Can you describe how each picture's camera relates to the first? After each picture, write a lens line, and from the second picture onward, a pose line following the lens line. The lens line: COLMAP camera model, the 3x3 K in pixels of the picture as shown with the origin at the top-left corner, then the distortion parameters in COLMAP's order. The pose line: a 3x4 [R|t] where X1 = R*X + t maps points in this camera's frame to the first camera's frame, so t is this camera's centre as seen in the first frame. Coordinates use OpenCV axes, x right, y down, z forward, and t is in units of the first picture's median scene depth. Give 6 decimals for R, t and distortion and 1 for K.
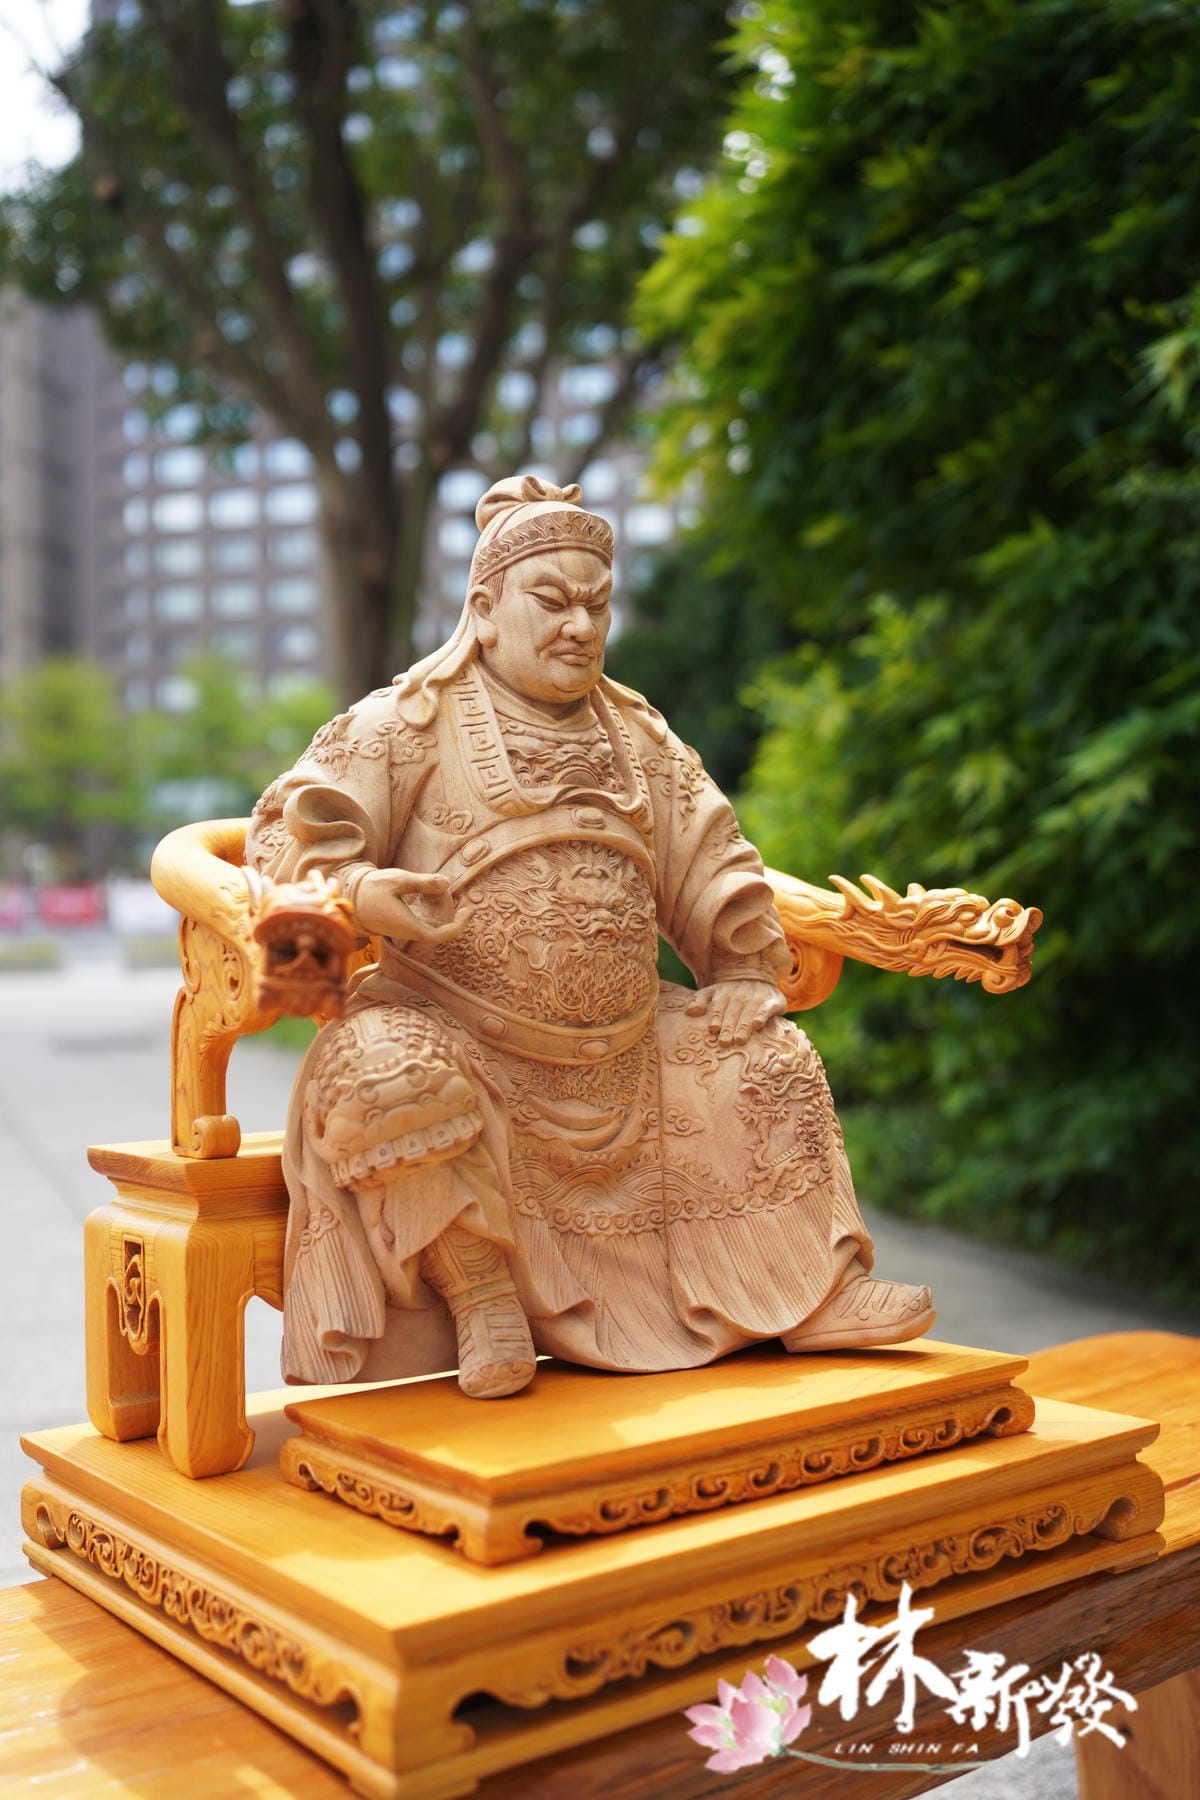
lens RADIAL K [[1811.9, 0, 589.2], [0, 1811.9, 907.3], [0, 0, 1]] dist [-0.013114, 0.099874]
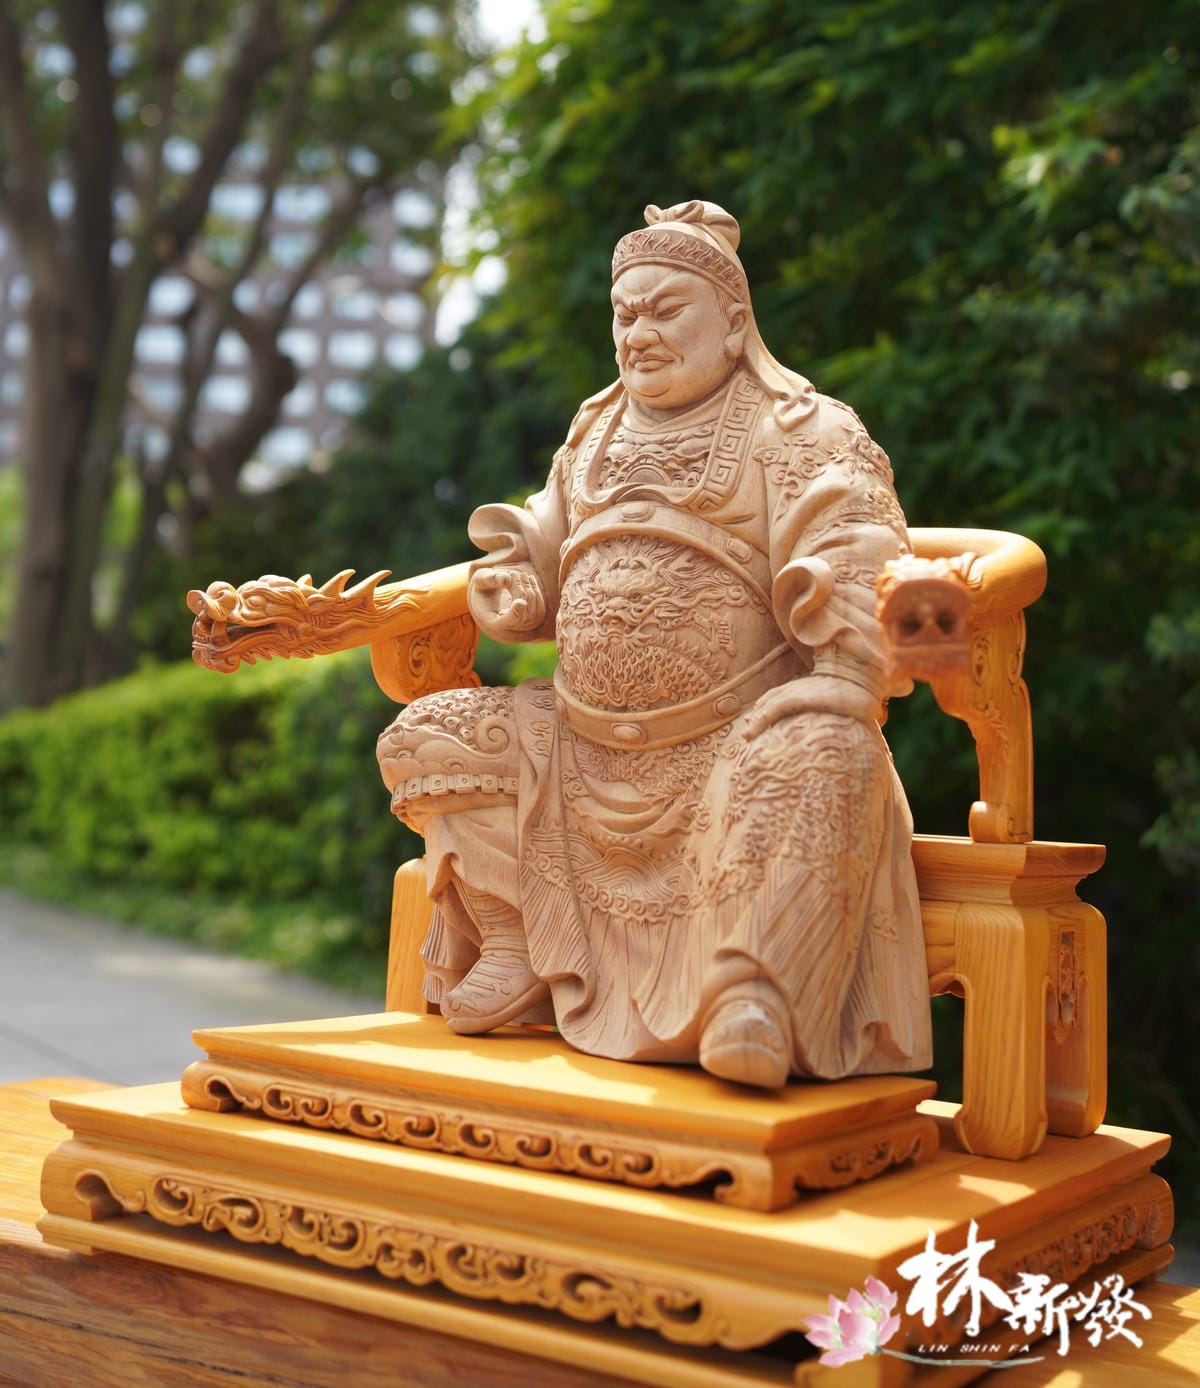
lens RADIAL K [[1888.8, 0, 601.1], [0, 1888.8, 452.1], [0, 0, 1]] dist [0.001269, 0.057206]
pose [[0.368903, -0.118502, -0.921883, 1.011058], [-0.023769, 0.990312, -0.136809, 0.066826], [0.929164, 0.072382, 0.362512, 0.582149]]
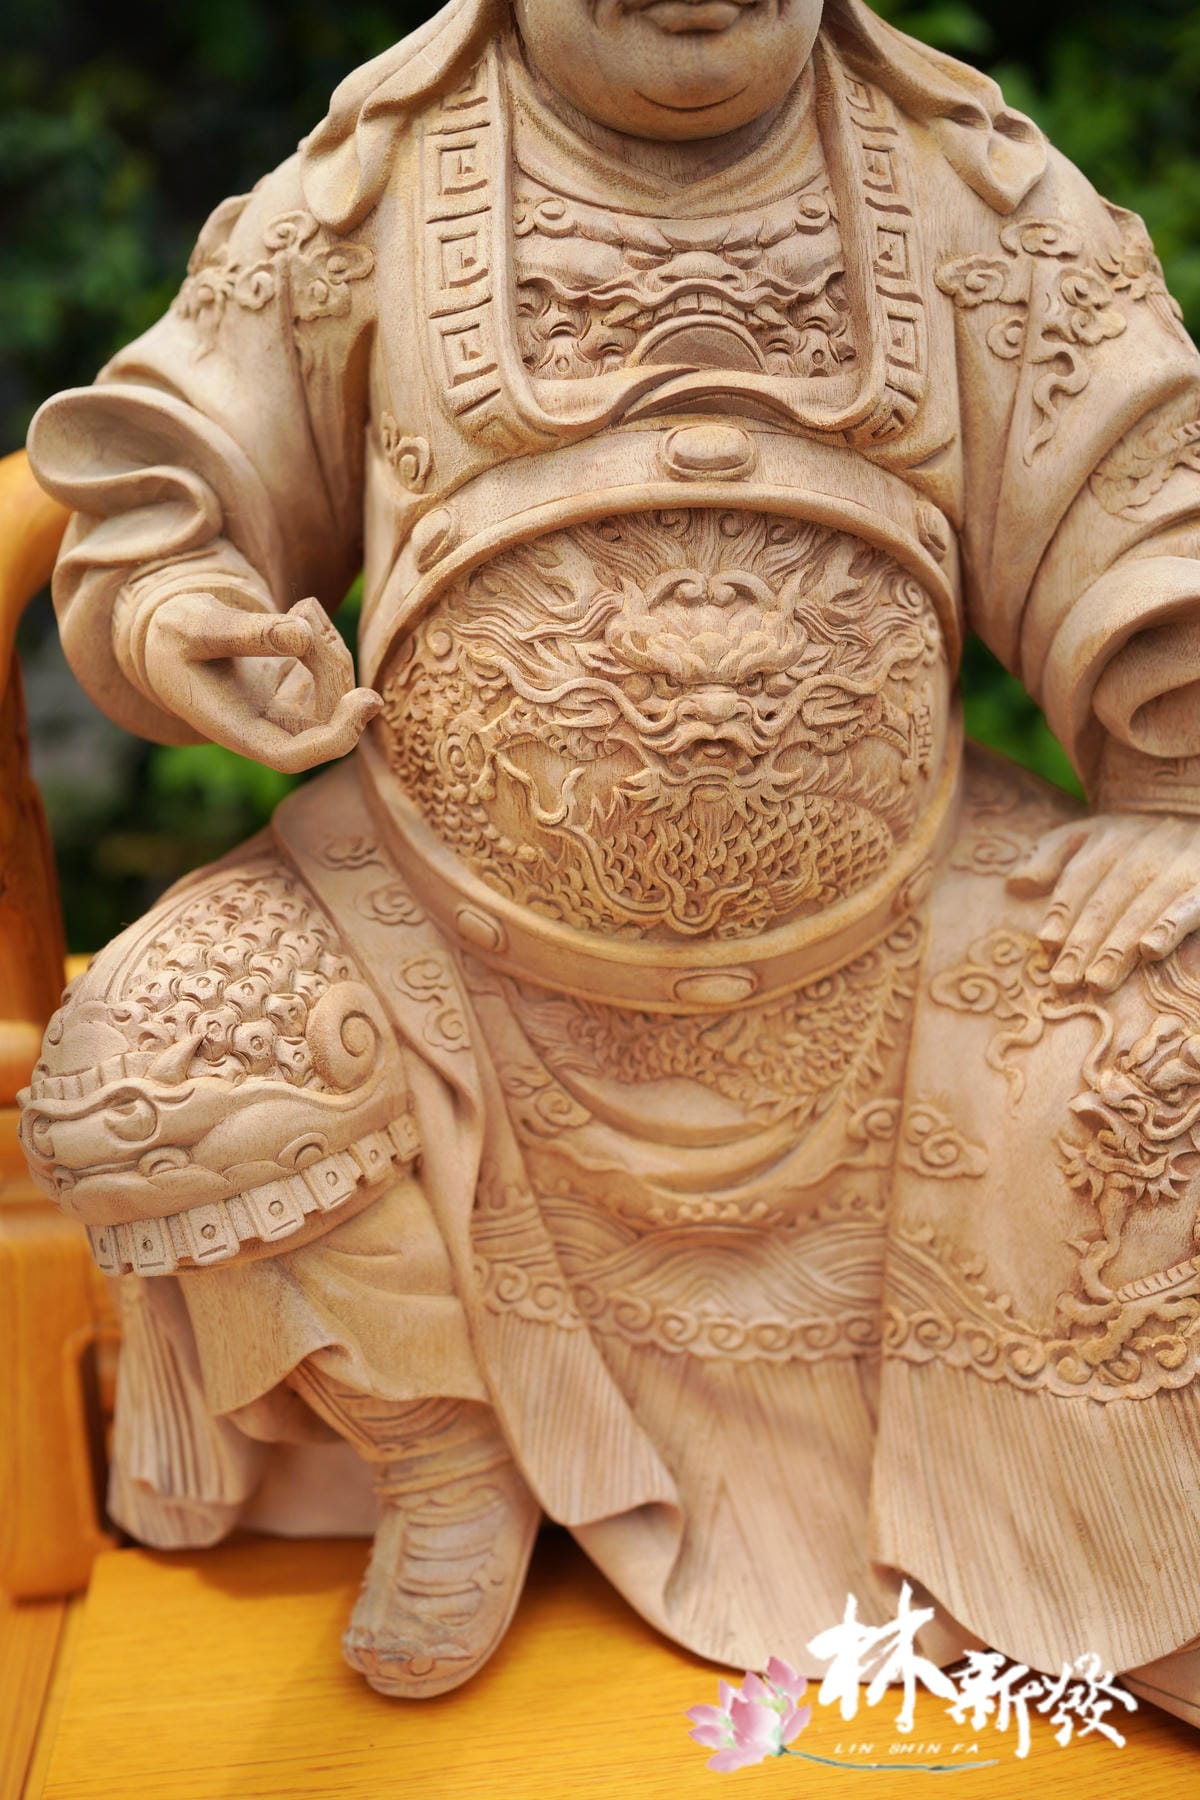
lens RADIAL K [[1825.2, 0, 574.7], [0, 1825.2, 903.9], [0, 0, 1]] dist [-0.018809, 0.131371]
pose [[0.869256, 0.140155, -0.474078, 0.181419], [0.027836, 0.943573, 0.329993, -0.089510], [0.493578, -0.300045, 0.816305, 0.624548]]
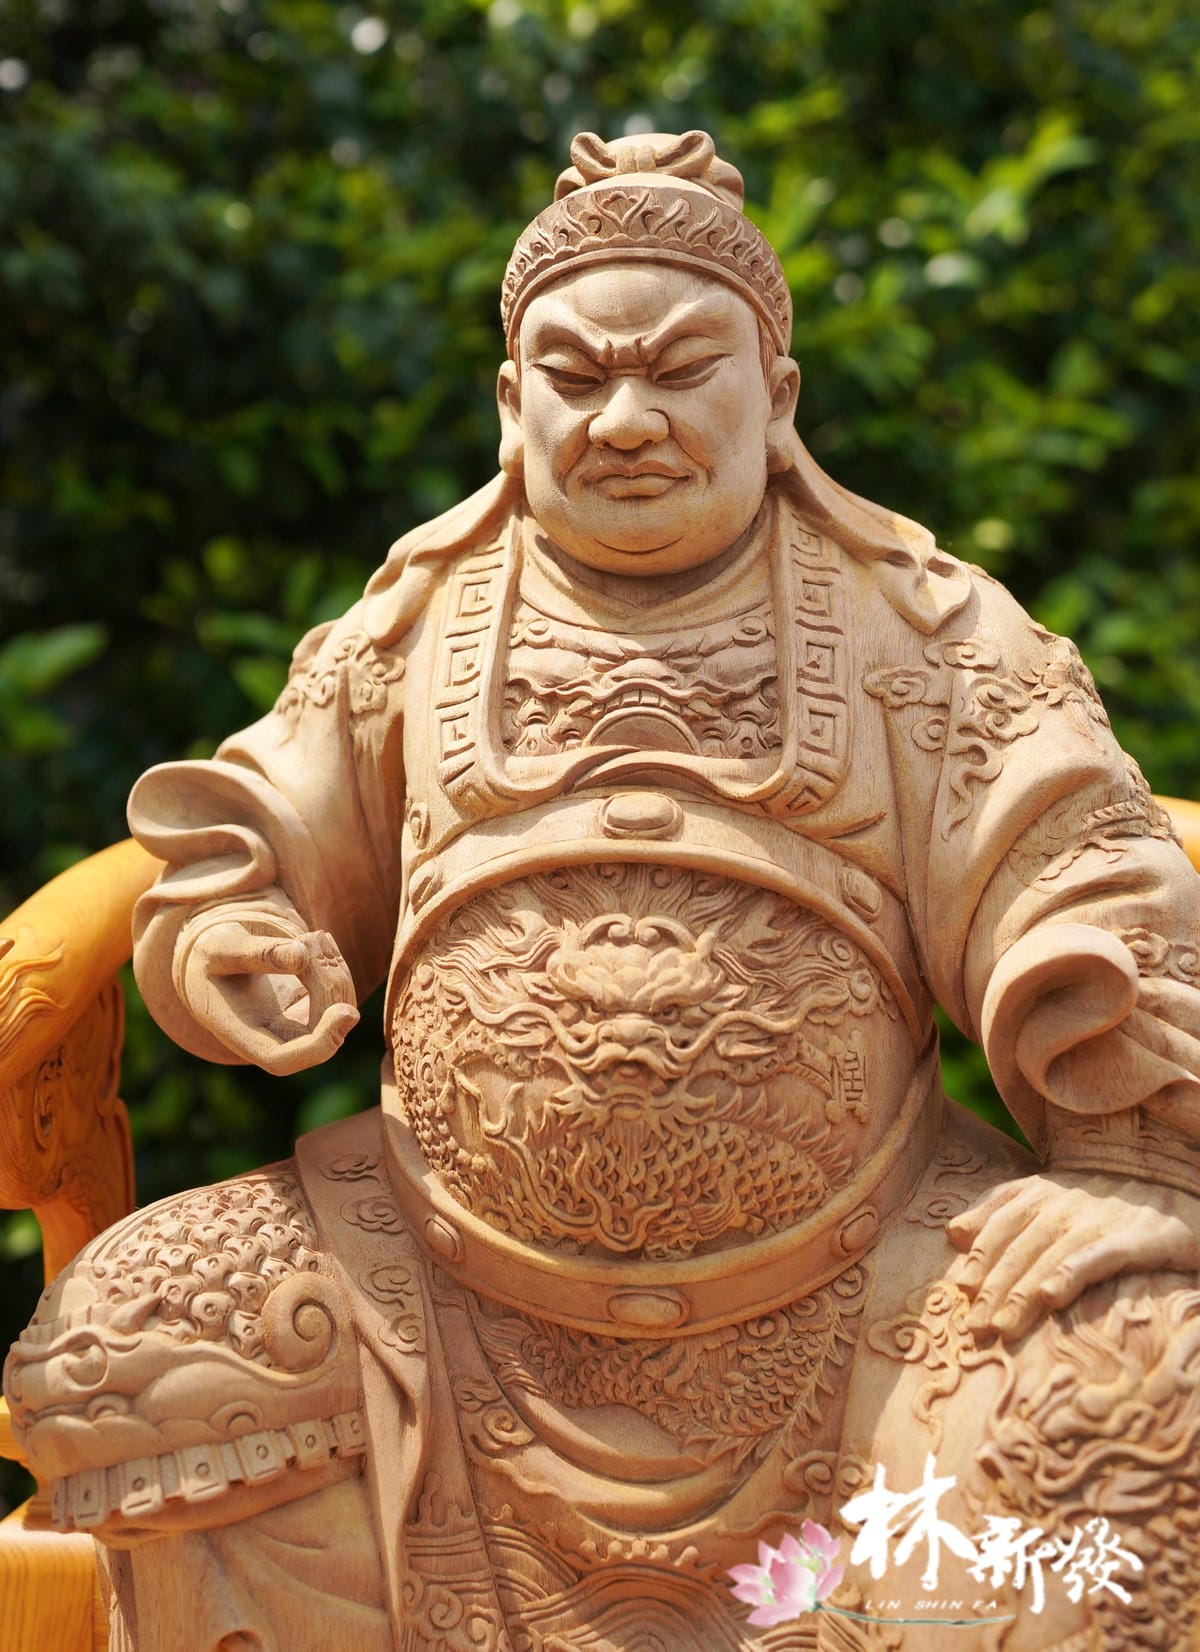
lens RADIAL K [[2083.6, 0, 560.3], [0, 2083.6, 640.1], [0, 0, 1]] dist [-0.021180, 0.135393]
pose [[0.730243, -0.046833, -0.681581, 0.362020], [0.012418, 0.998393, -0.055297, -0.065564], [0.683075, 0.031916, 0.729650, 0.585169]]
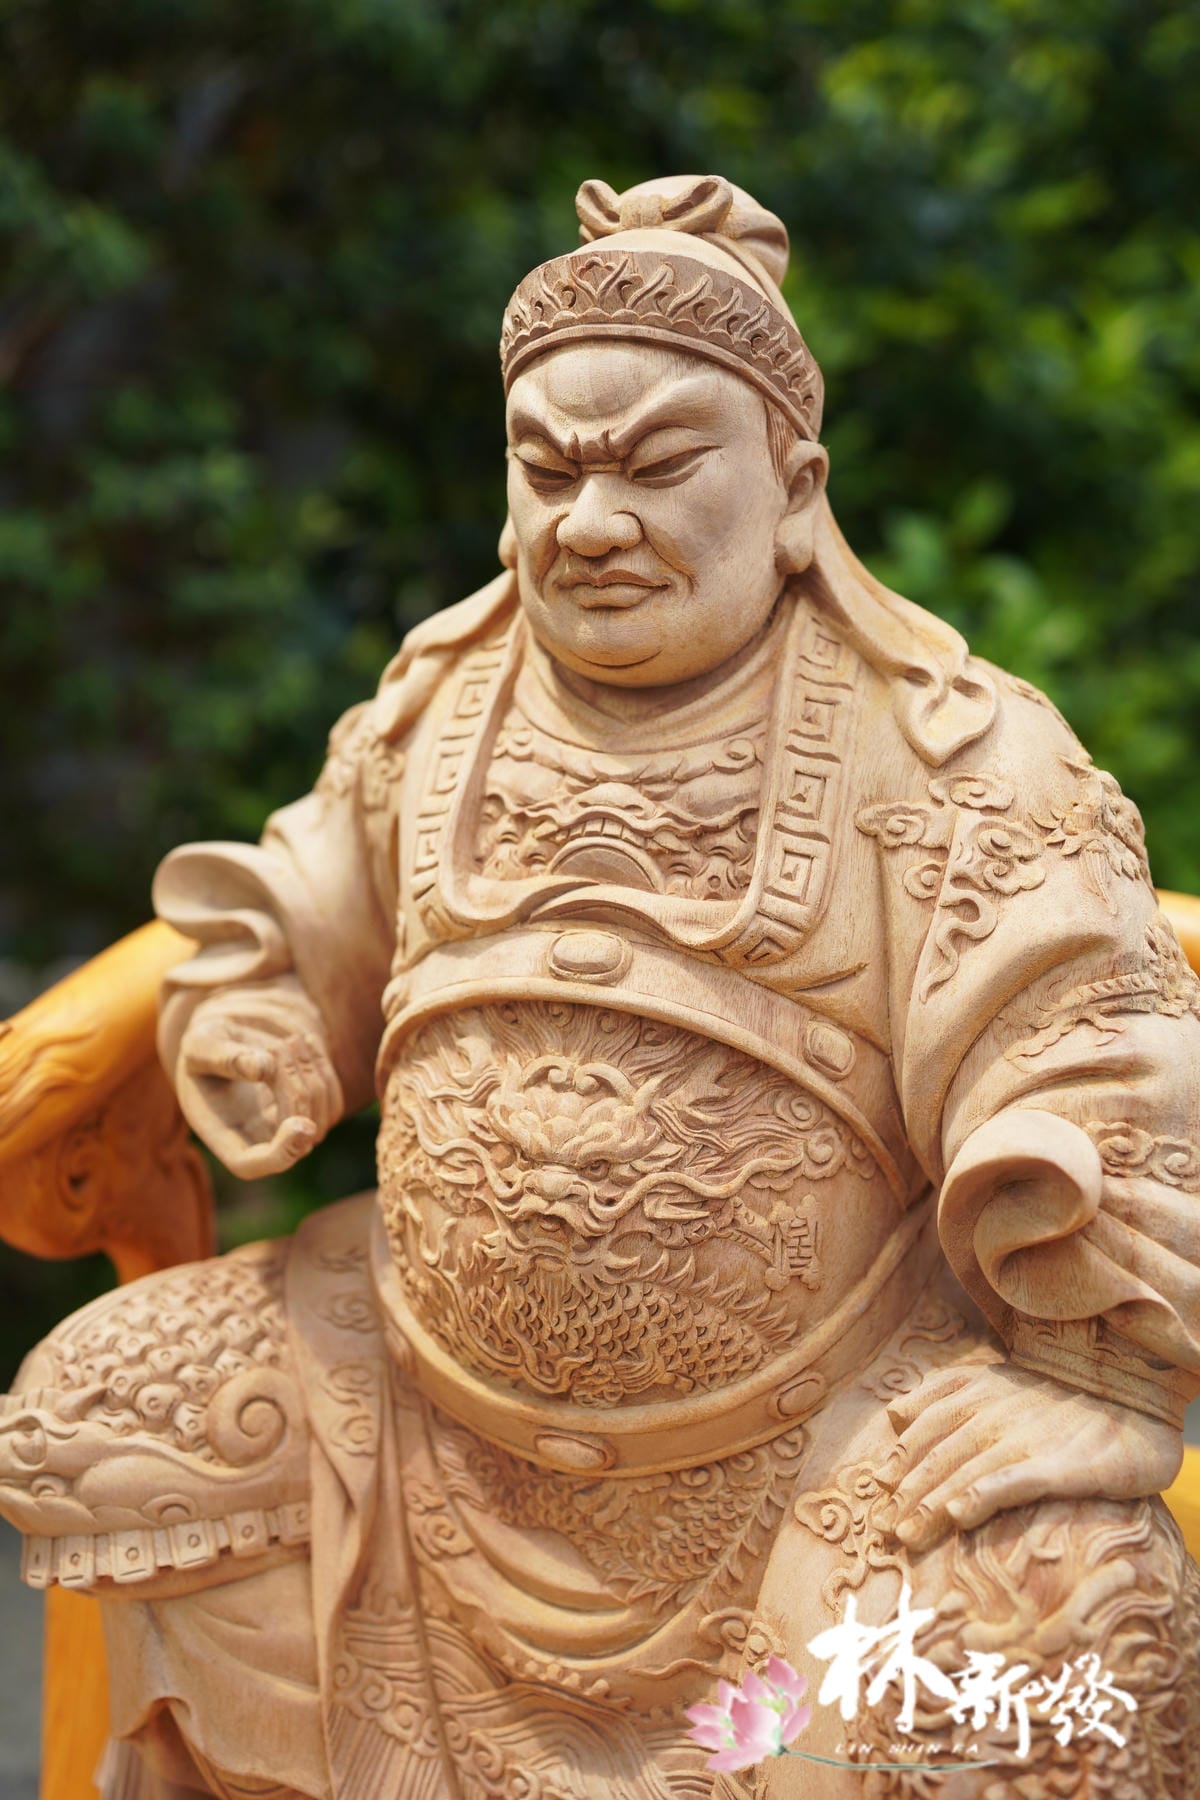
lens RADIAL K [[1811.9, 0, 589.2], [0, 1811.9, 907.3], [0, 0, 1]] dist [-0.013114, 0.099874]
pose [[0.563034, 0.120807, -0.817557, 0.367177], [-0.021822, 0.991087, 0.131420, -0.120780], [0.826146, -0.056153, 0.560651, 0.751029]]
